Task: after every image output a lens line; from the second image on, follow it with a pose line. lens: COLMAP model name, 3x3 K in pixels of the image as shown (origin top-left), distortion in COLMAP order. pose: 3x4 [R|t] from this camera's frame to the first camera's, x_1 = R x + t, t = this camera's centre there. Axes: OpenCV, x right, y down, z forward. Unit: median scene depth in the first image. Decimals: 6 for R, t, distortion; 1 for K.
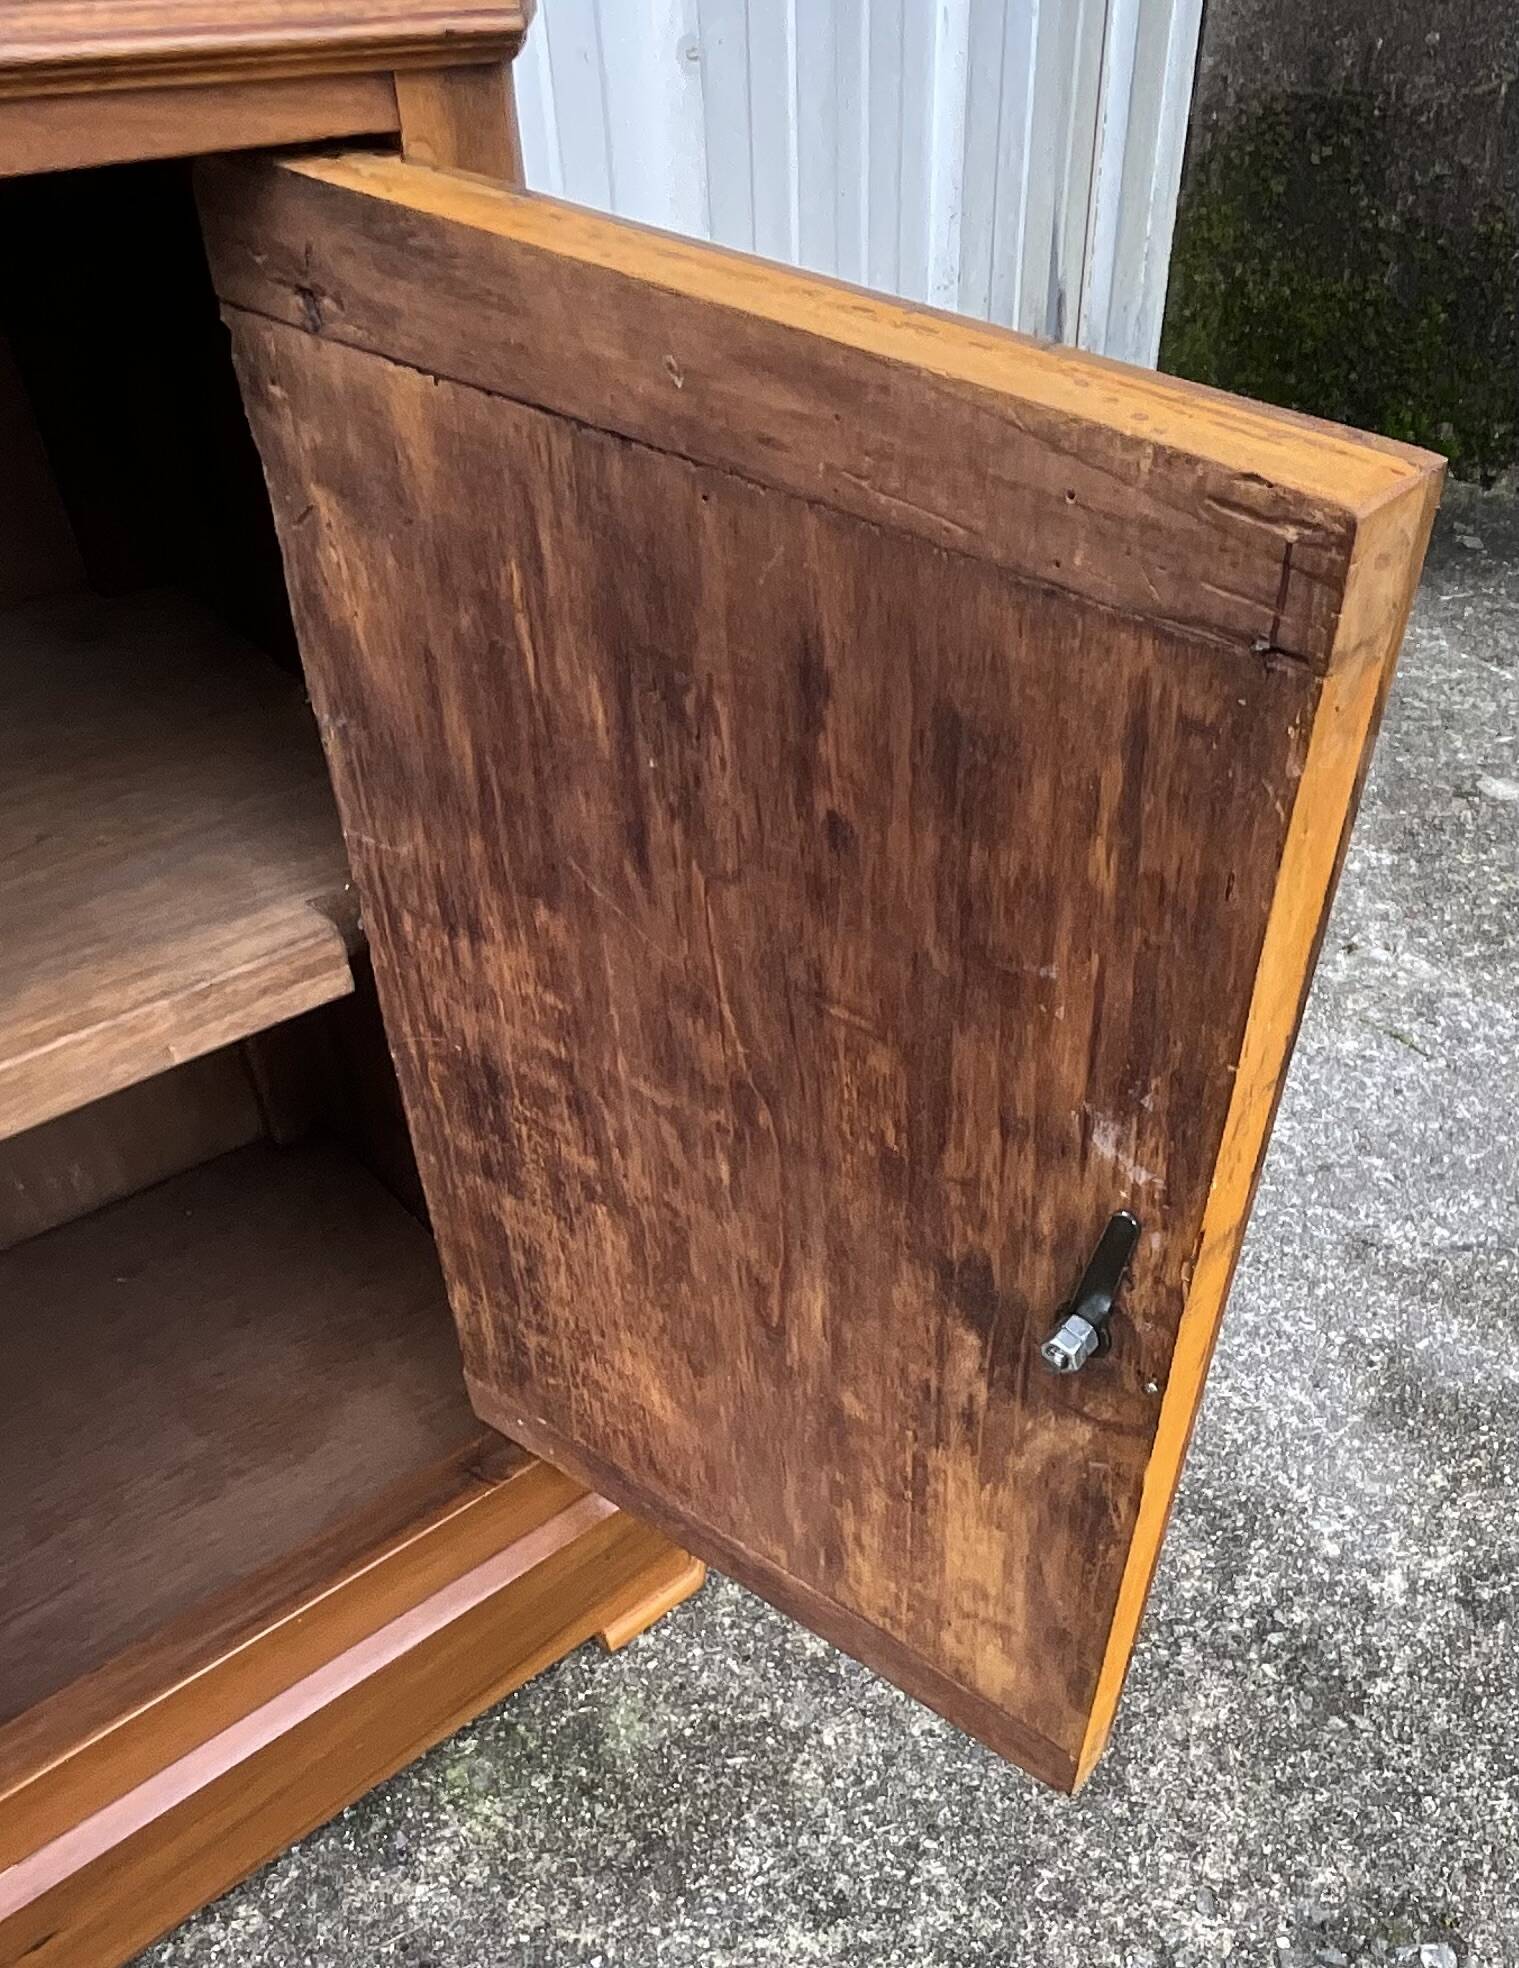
lens RADIAL K [[1630.3, 0, 951.3], [0, 1630.3, 1239.9], [0, 0, 1]] dist [0.013512, -0.026529]
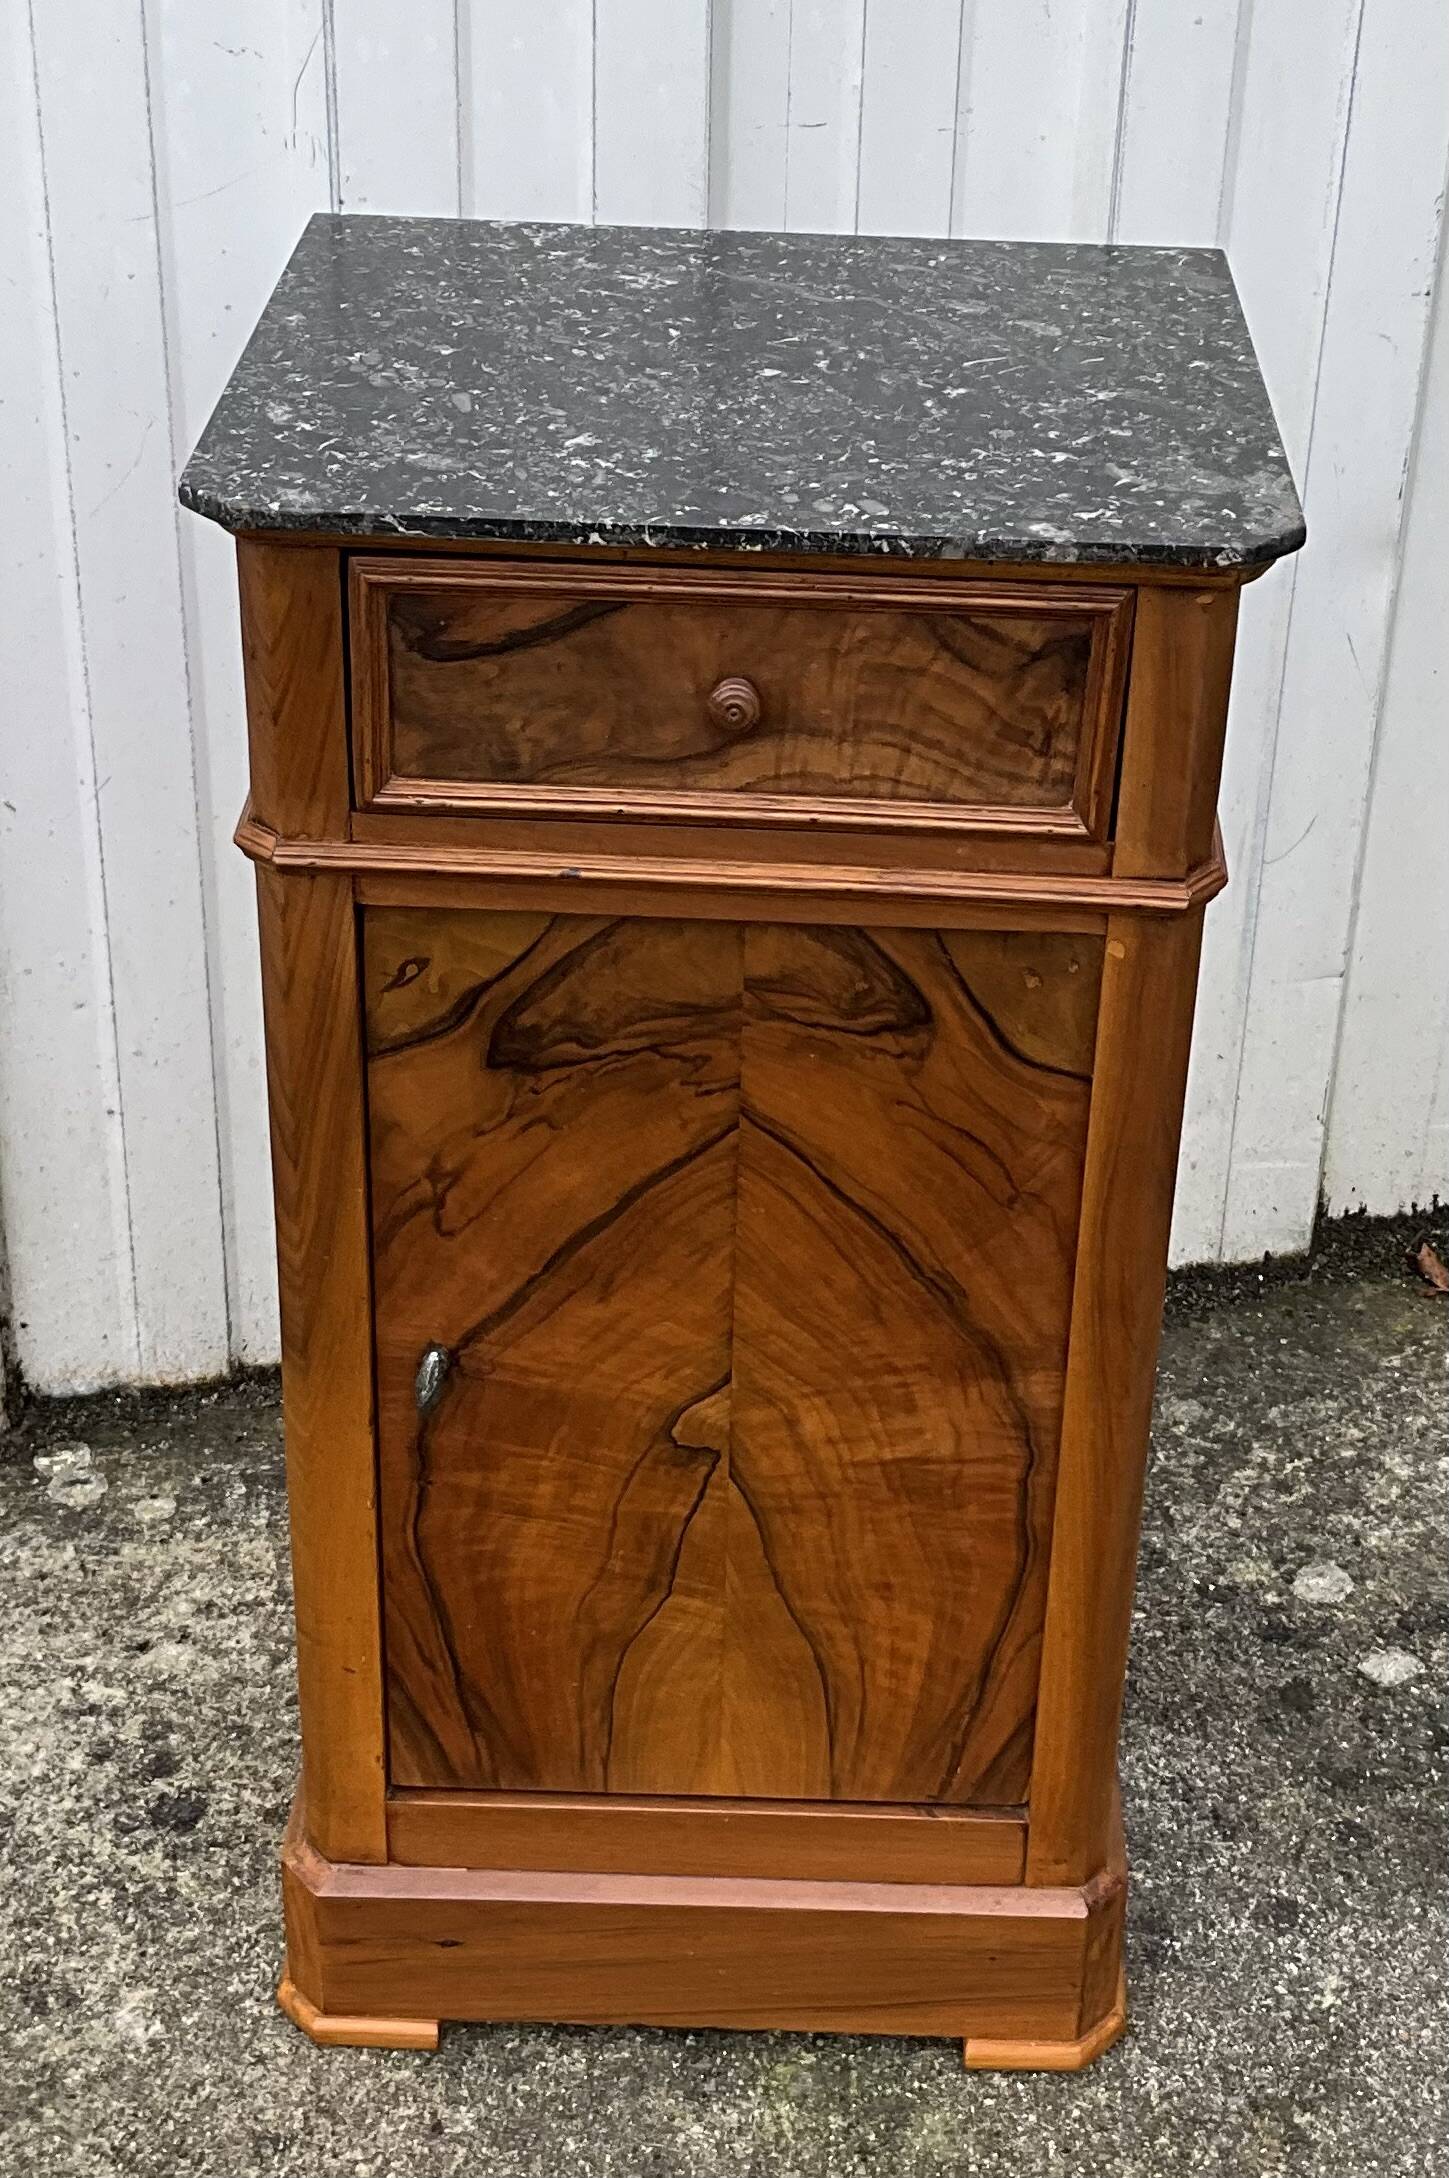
lens RADIAL K [[3338.0, 0, 782.7], [0, 3338.0, 932.7], [0, 0, 1]] dist [0.081803, 0.000000]
pose [[0.707207, 0.312995, -0.633949, 0.900664], [-0.494184, 0.860082, -0.126650, -0.032026], [0.505608, 0.402855, 0.762934, -1.019433]]
